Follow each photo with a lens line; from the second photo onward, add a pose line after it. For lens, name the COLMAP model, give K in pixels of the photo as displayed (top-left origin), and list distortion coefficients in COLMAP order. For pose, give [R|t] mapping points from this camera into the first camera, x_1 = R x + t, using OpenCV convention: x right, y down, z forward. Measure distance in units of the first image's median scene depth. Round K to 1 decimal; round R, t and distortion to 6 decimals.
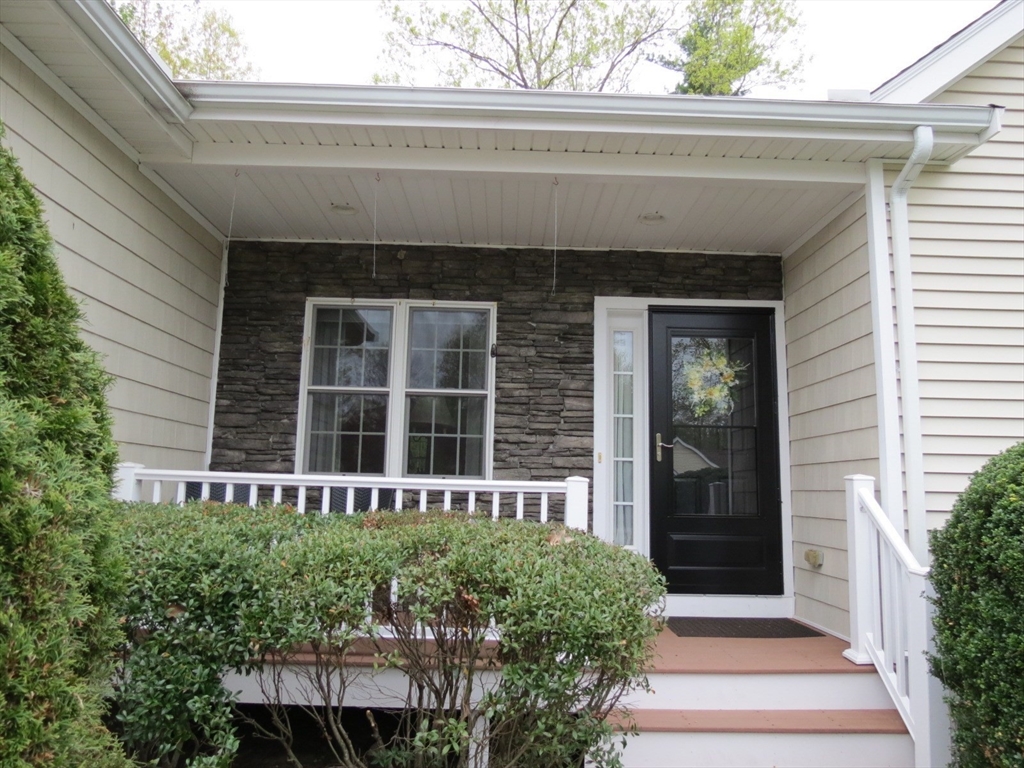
lens RADIAL K [[728.4, 0, 512.0], [0, 728.4, 384.0], [0, 0, 1]] dist [-0.036718, 0.002506]
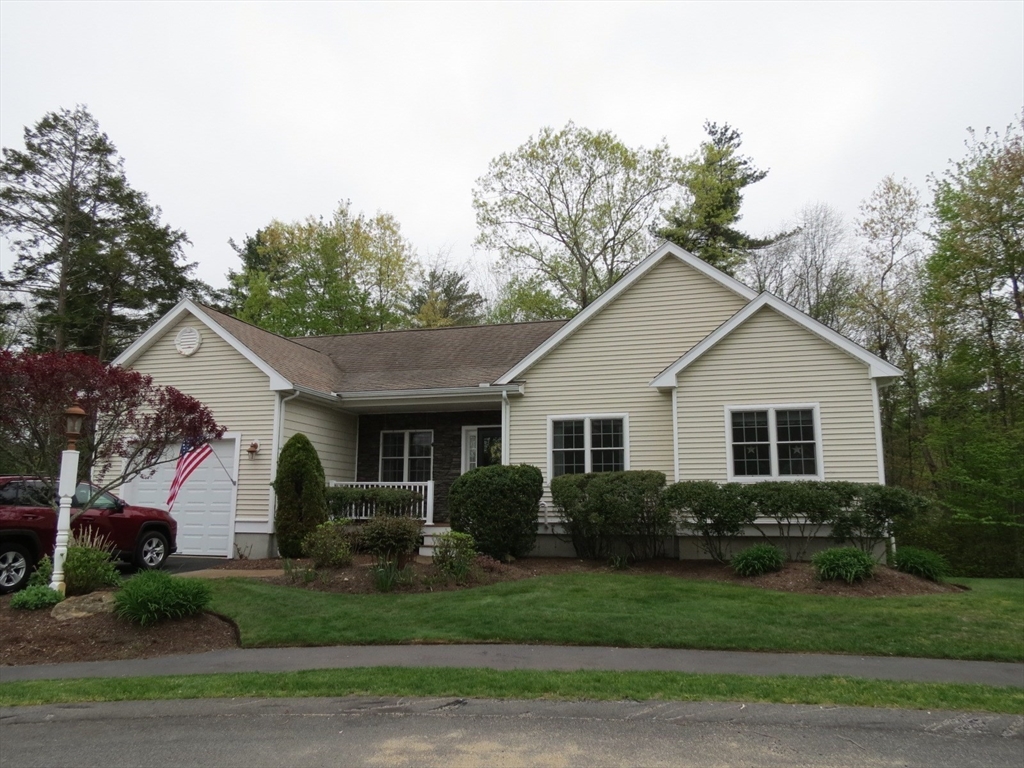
lens RADIAL K [[728.4, 0, 512.0], [0, 728.4, 384.0], [0, 0, 1]] dist [-0.036718, 0.002506]
pose [[0.955760, -0.065472, -0.286769, 1.303179], [0.060215, 0.997817, -0.027122, -0.210524], [0.287919, 0.008655, 0.957616, -2.097622]]
